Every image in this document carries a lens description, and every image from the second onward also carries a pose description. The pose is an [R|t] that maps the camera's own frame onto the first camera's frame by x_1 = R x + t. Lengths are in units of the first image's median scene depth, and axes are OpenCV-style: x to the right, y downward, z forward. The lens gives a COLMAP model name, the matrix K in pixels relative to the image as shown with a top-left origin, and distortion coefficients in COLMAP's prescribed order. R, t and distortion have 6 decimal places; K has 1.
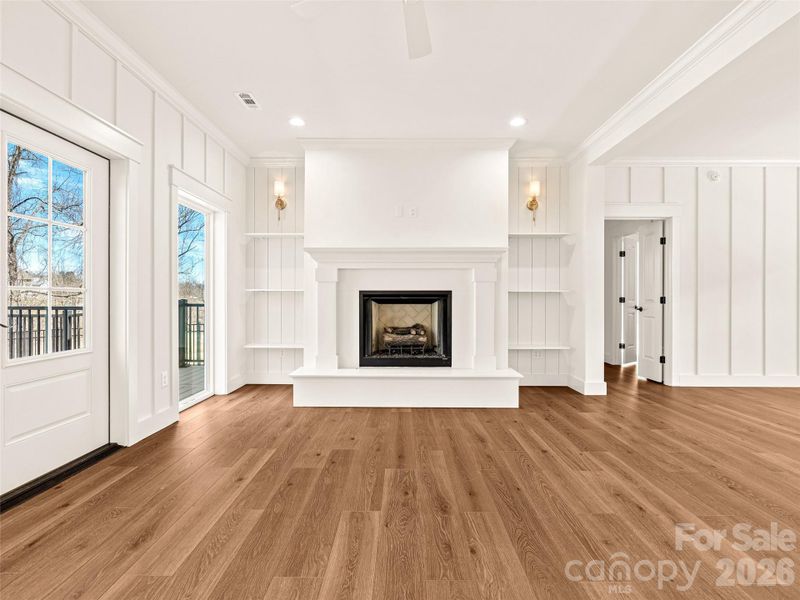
lens RADIAL K [[408.8, 0, 397.7], [0, 408.8, 292.2], [0, 0, 1]] dist [-0.006625, 0.002527]
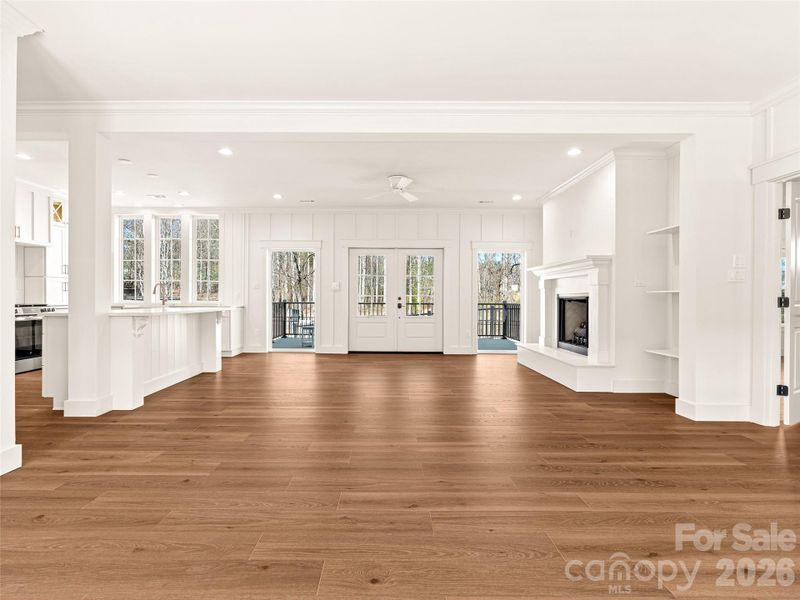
lens RADIAL K [[408.8, 0, 386.9], [0, 408.8, 298.7], [0, 0, 1]] dist [-0.006625, 0.002527]
pose [[0.001263, -0.000477, -0.999999, 1.338785], [0.011785, 0.999930, -0.000462, 0.005706], [0.999930, -0.011784, 0.001269, 0.405772]]
